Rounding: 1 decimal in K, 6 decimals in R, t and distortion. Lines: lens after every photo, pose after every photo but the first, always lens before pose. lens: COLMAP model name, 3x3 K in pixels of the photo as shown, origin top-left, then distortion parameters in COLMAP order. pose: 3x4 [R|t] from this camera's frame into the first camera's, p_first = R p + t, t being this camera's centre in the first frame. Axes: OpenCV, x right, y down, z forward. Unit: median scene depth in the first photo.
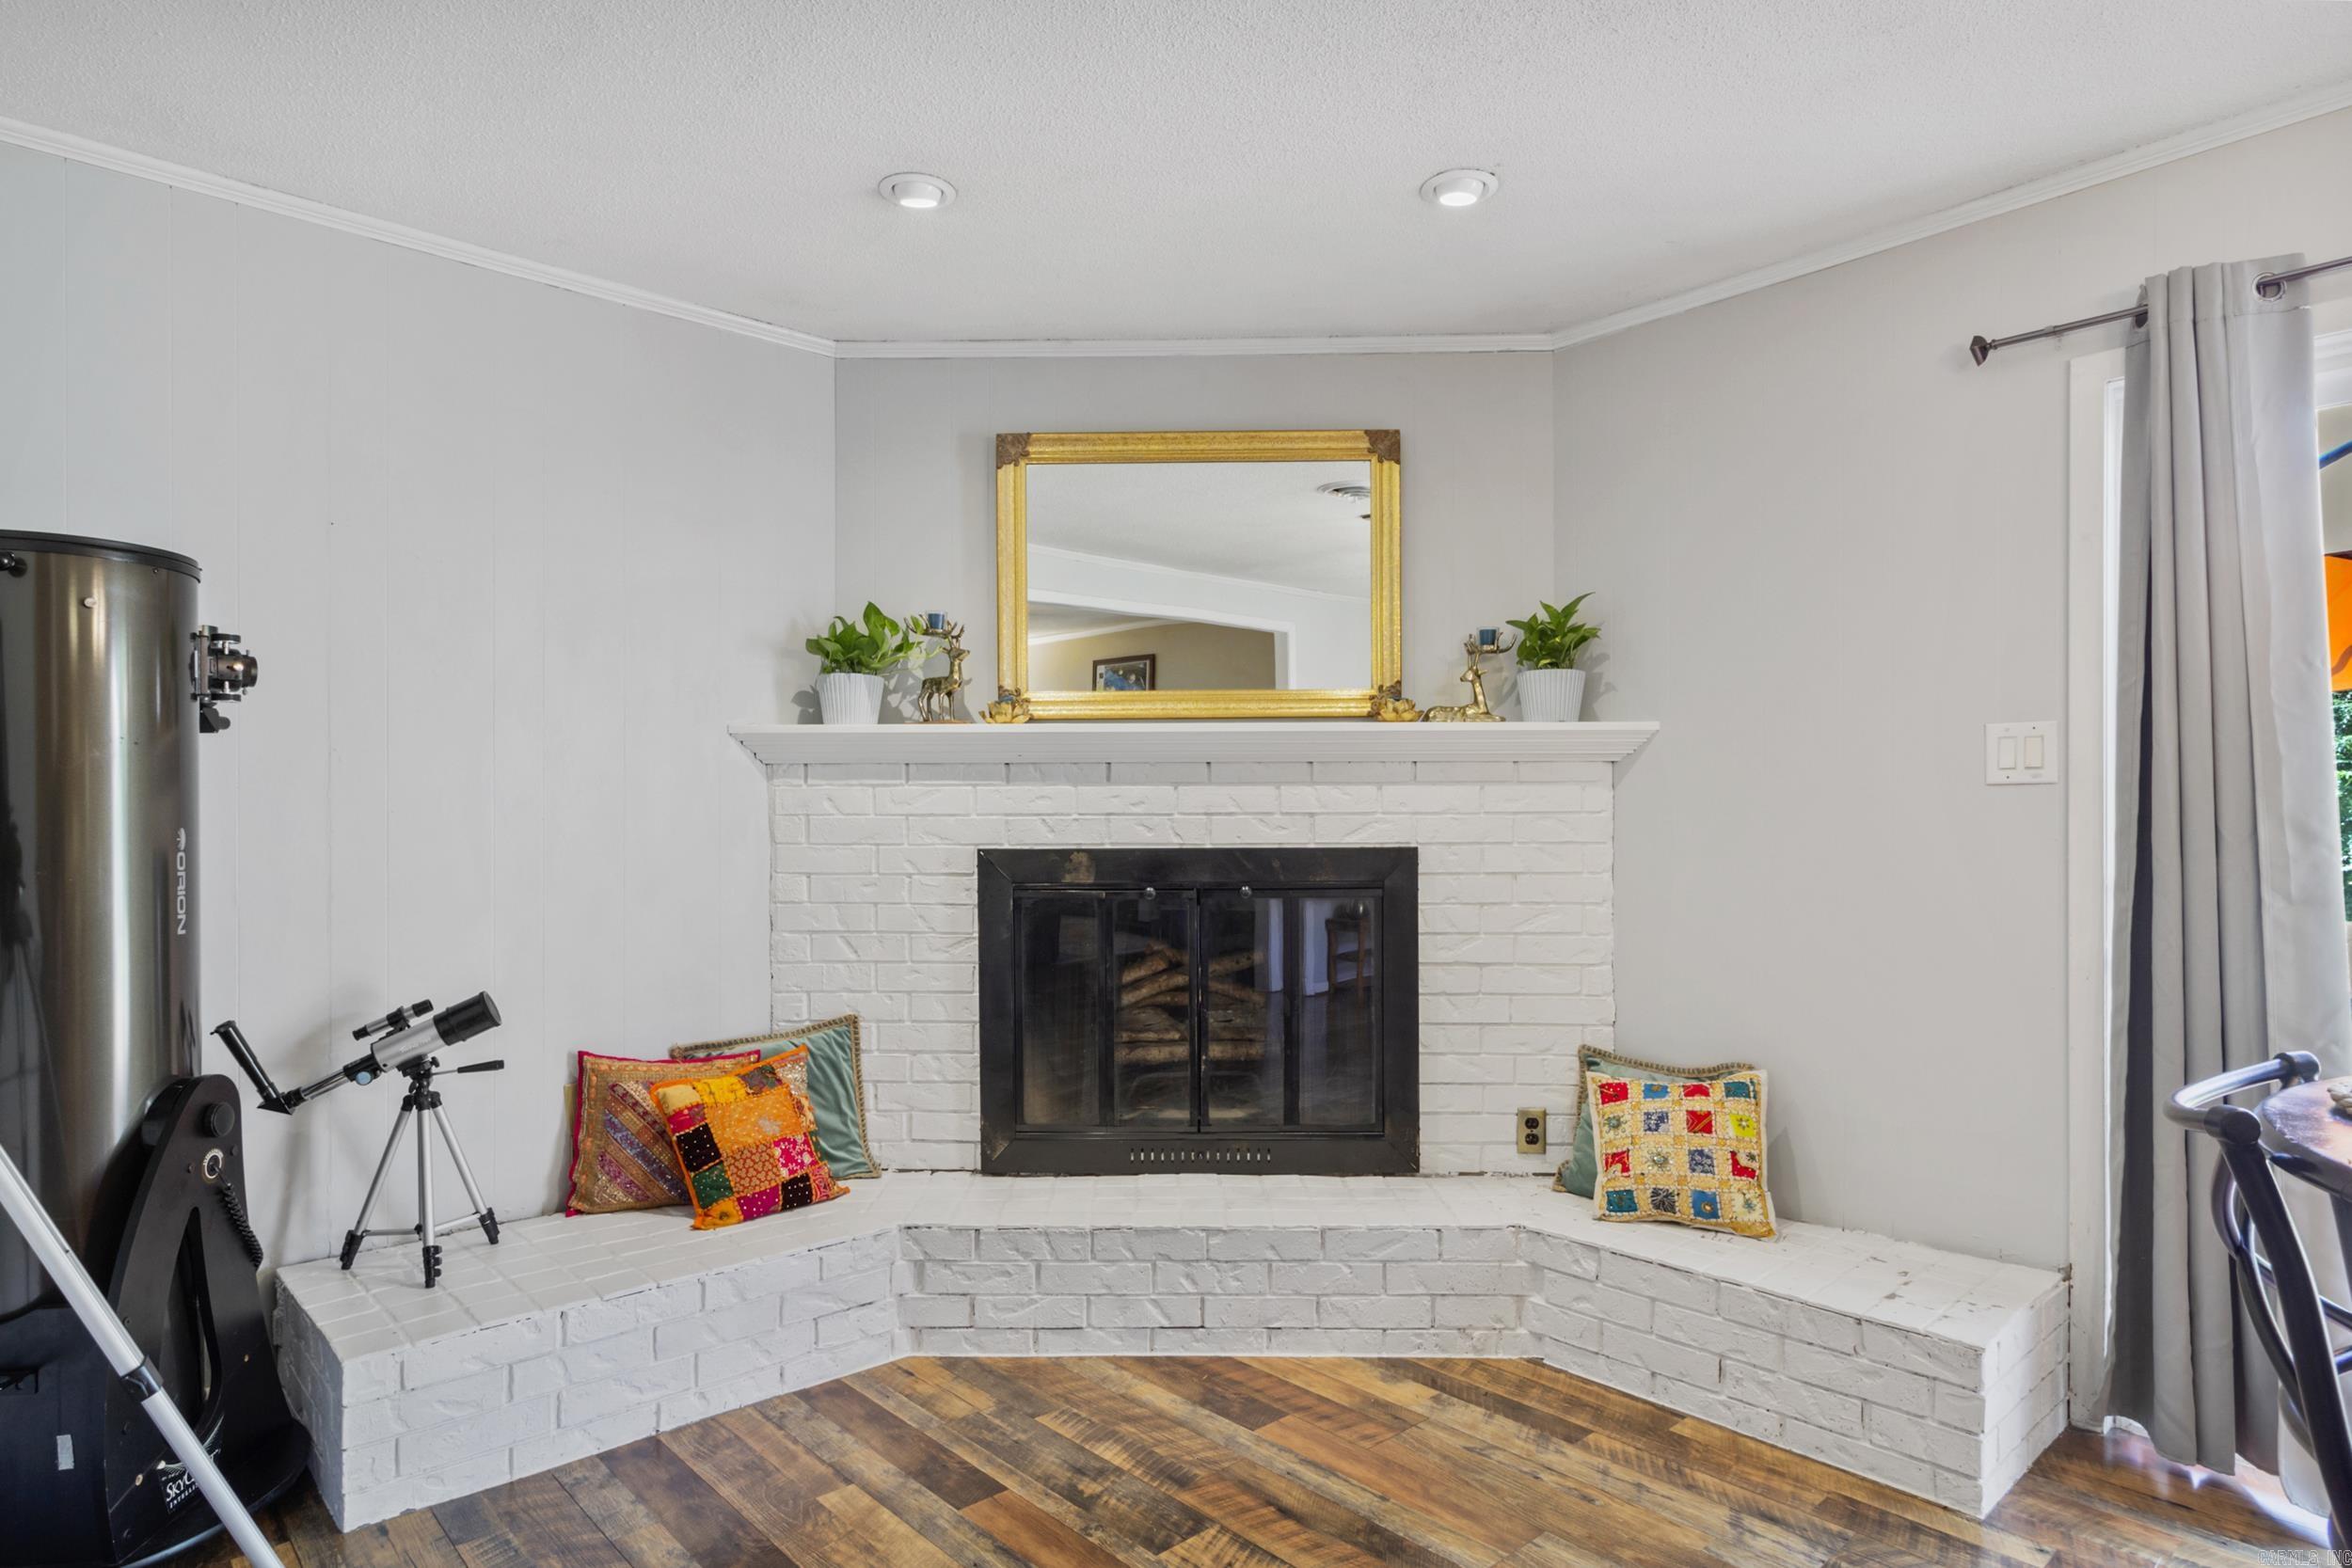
lens RADIAL K [[1287.9, 0, 1200.0], [0, 1287.9, 814.6], [0, 0, 1]] dist [0.000193, 0.002688]
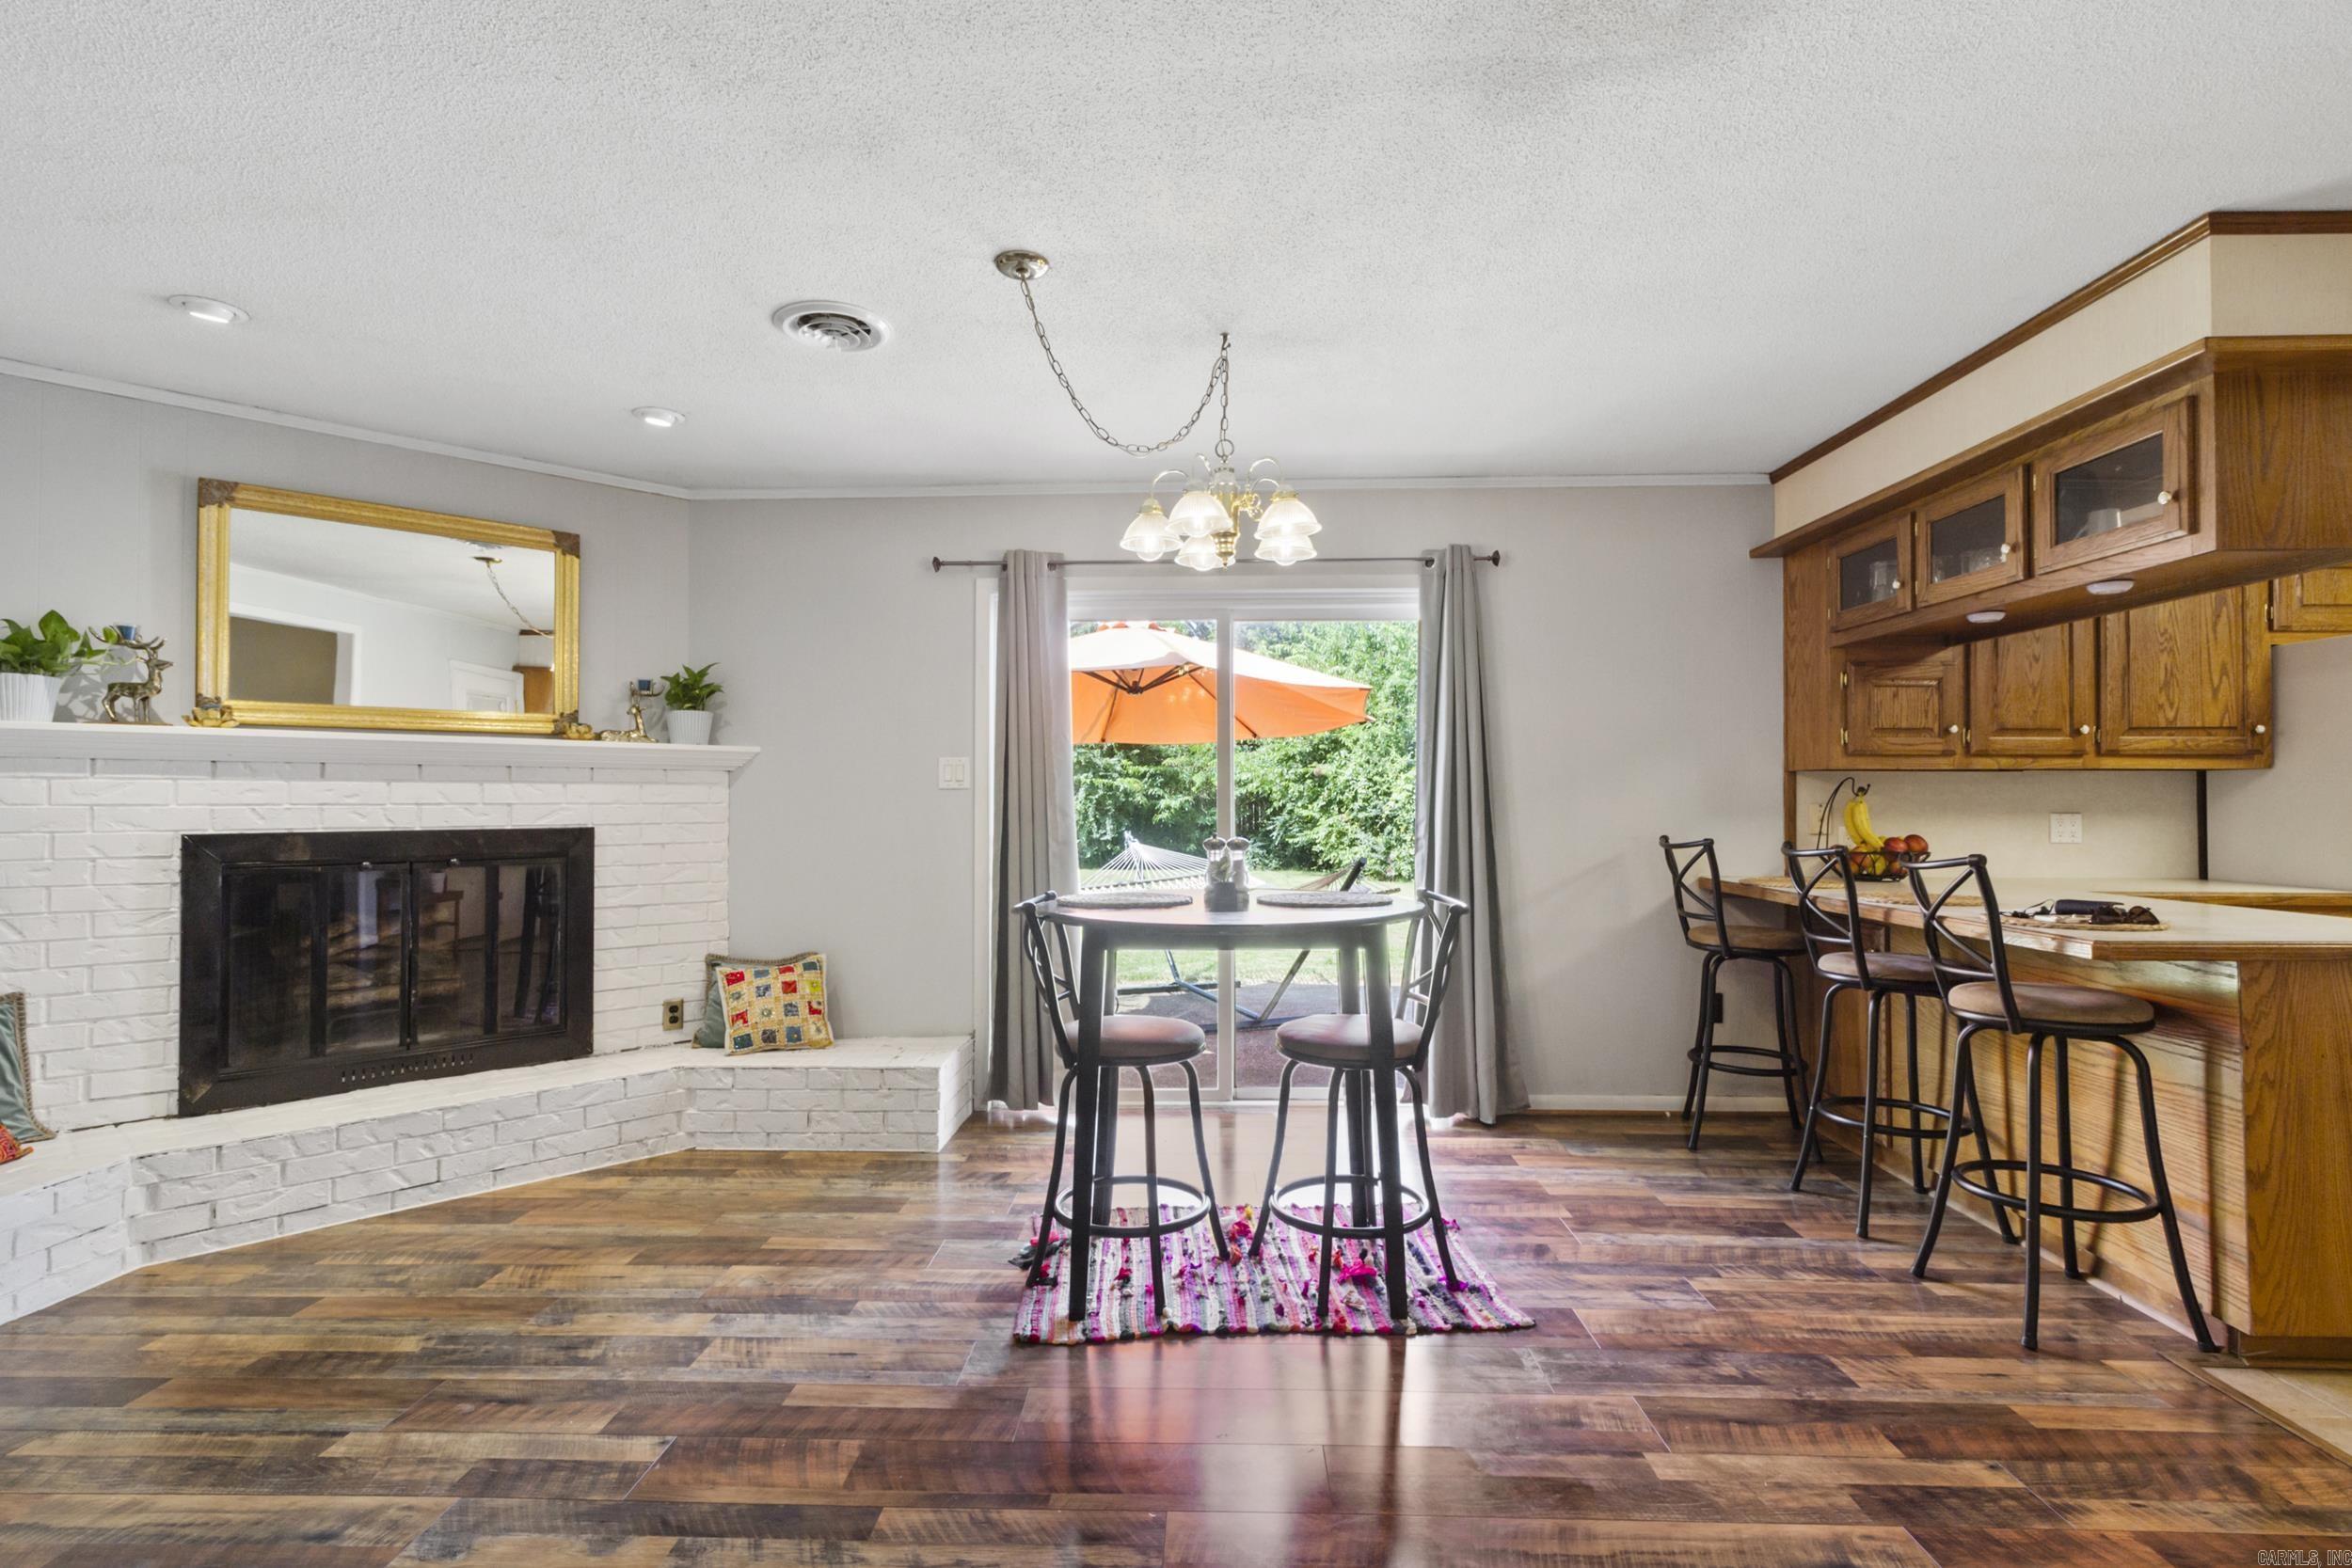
lens RADIAL K [[1097.3, 0, 1181.5], [0, 1097.3, 783.6], [0, 0, 1]] dist [0.000636, -0.000353]
pose [[0.704258, 0.013719, 0.709812, -0.261626], [-0.000024, 0.999814, -0.019300, 0.000047], [-0.709944, 0.013575, 0.704127, -0.361736]]
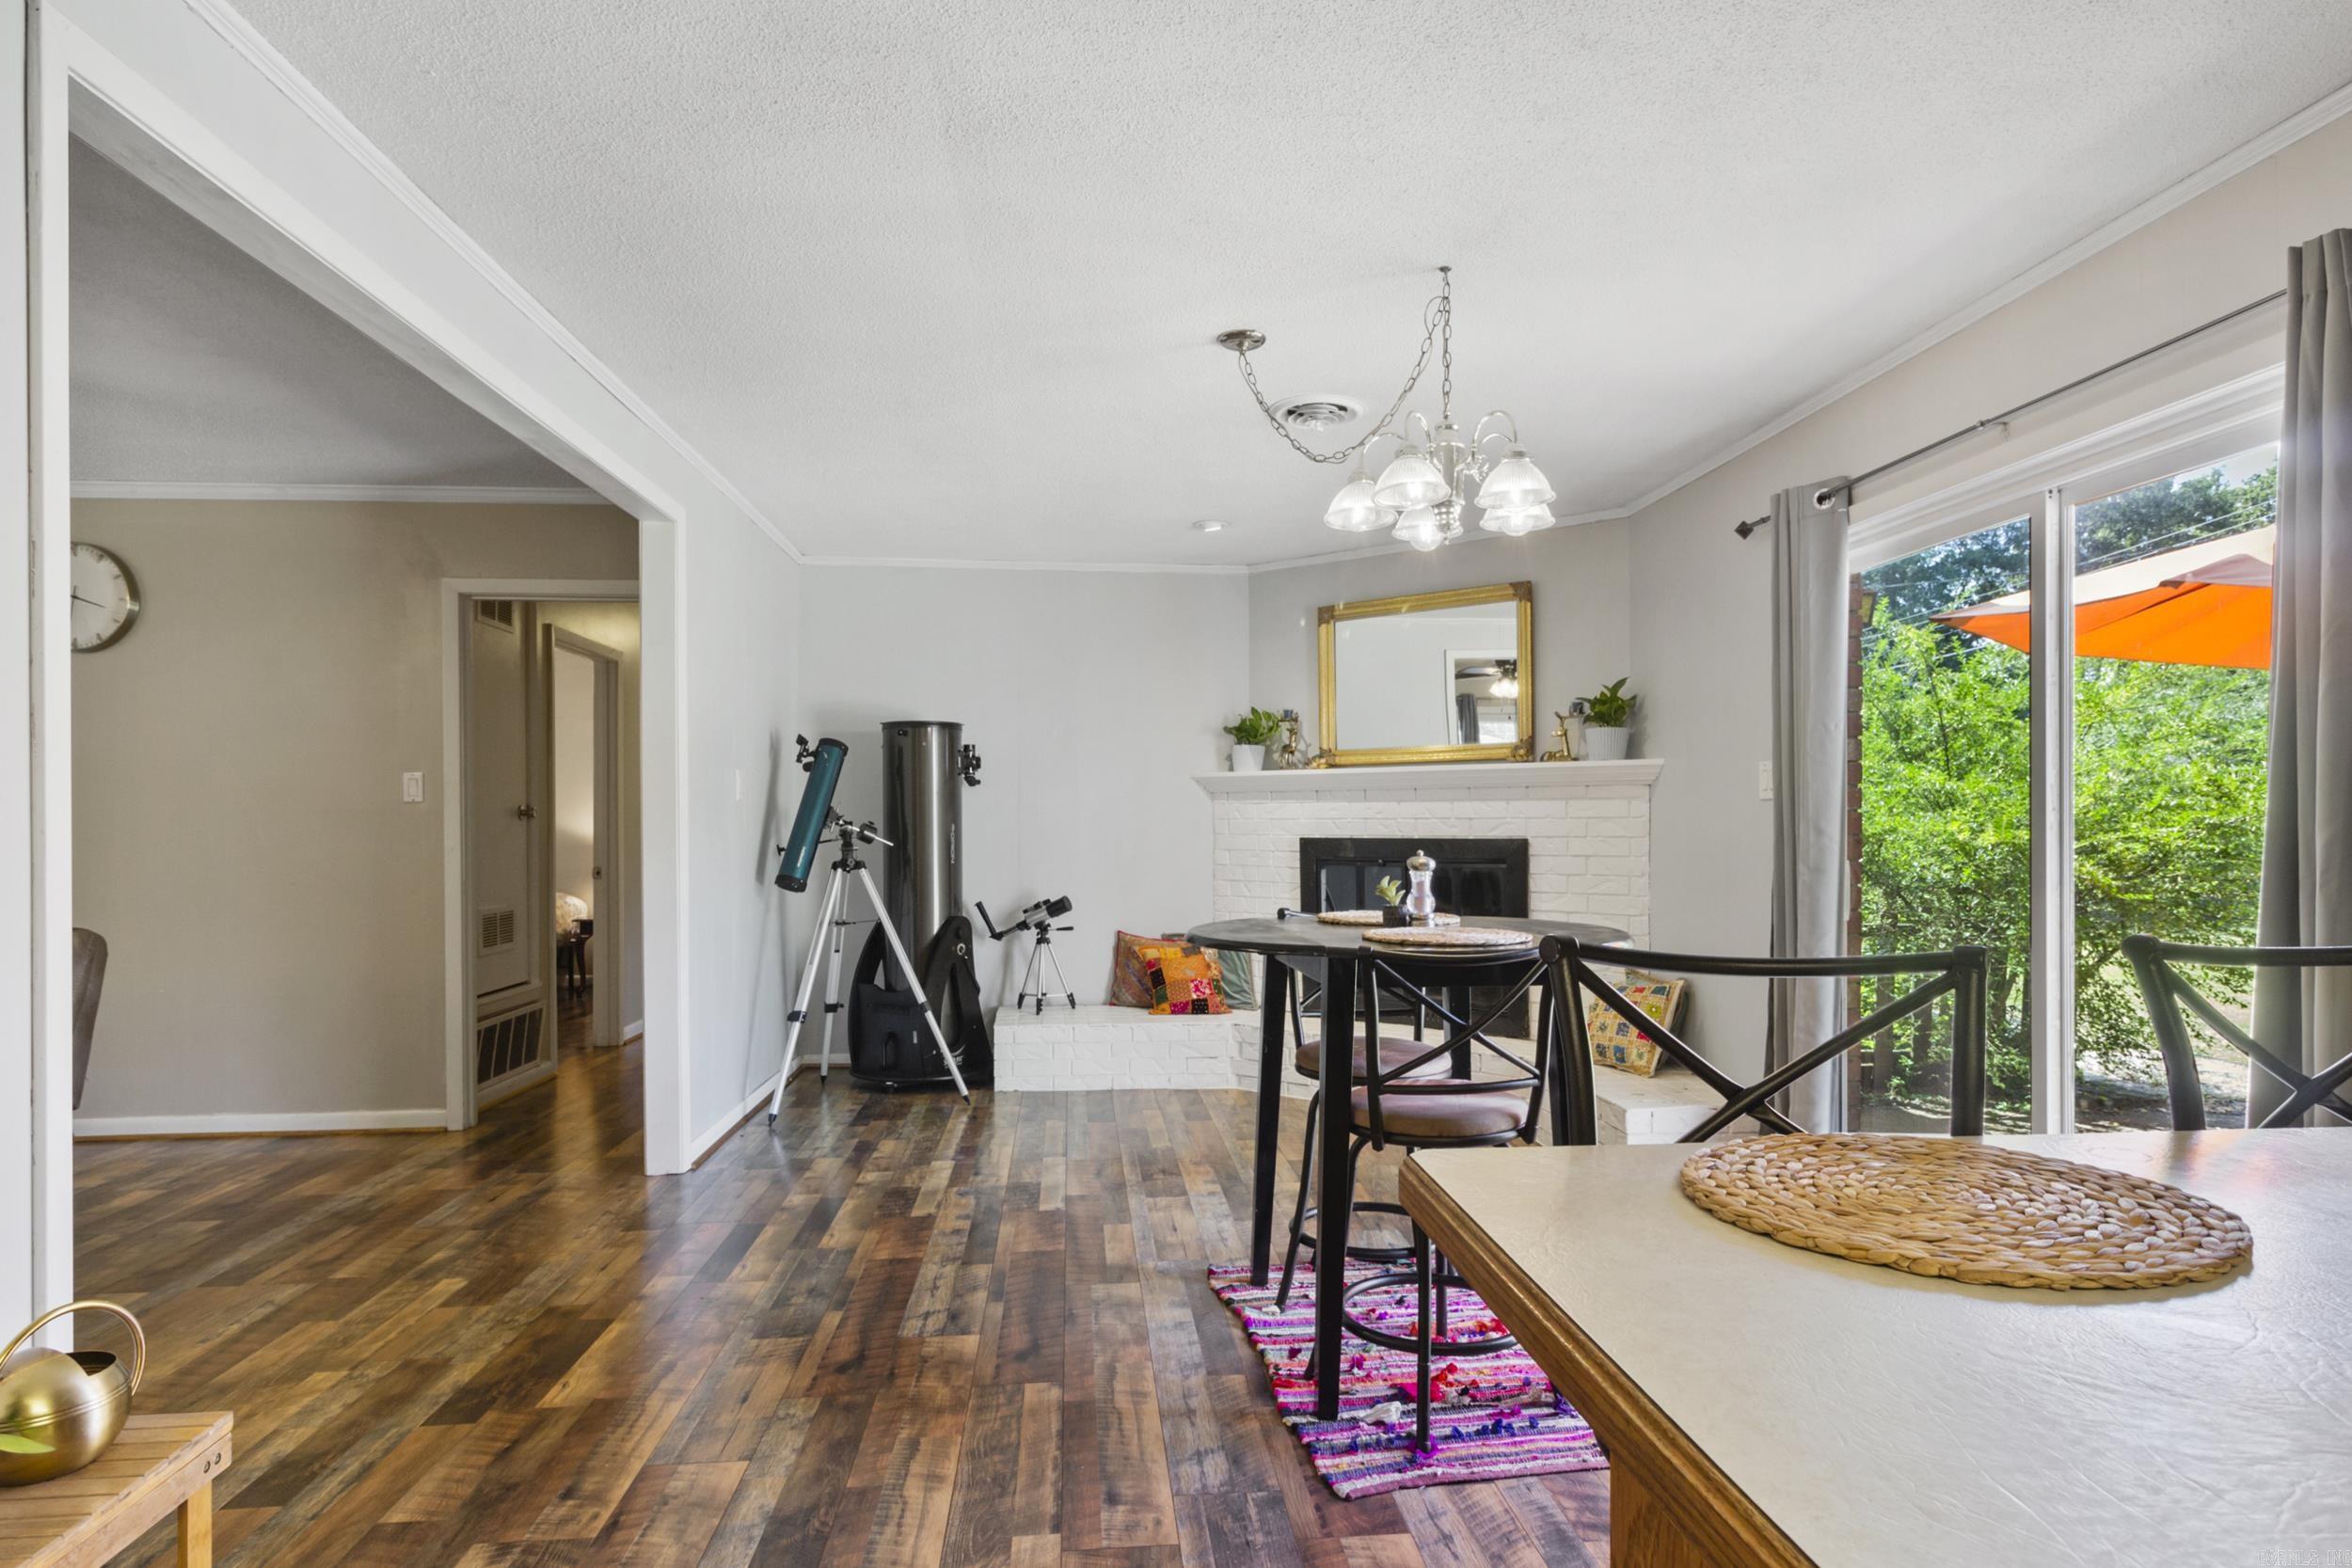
lens RADIAL K [[1287.9, 0, 1214.1], [0, 1287.9, 835.2], [0, 0, 1]] dist [0.000193, 0.002688]
pose [[0.801962, 0.007152, -0.597332, 0.899794], [0.000400, 0.999922, 0.012509, 0.000151], [0.597375, -0.010271, 0.801897, -0.598101]]
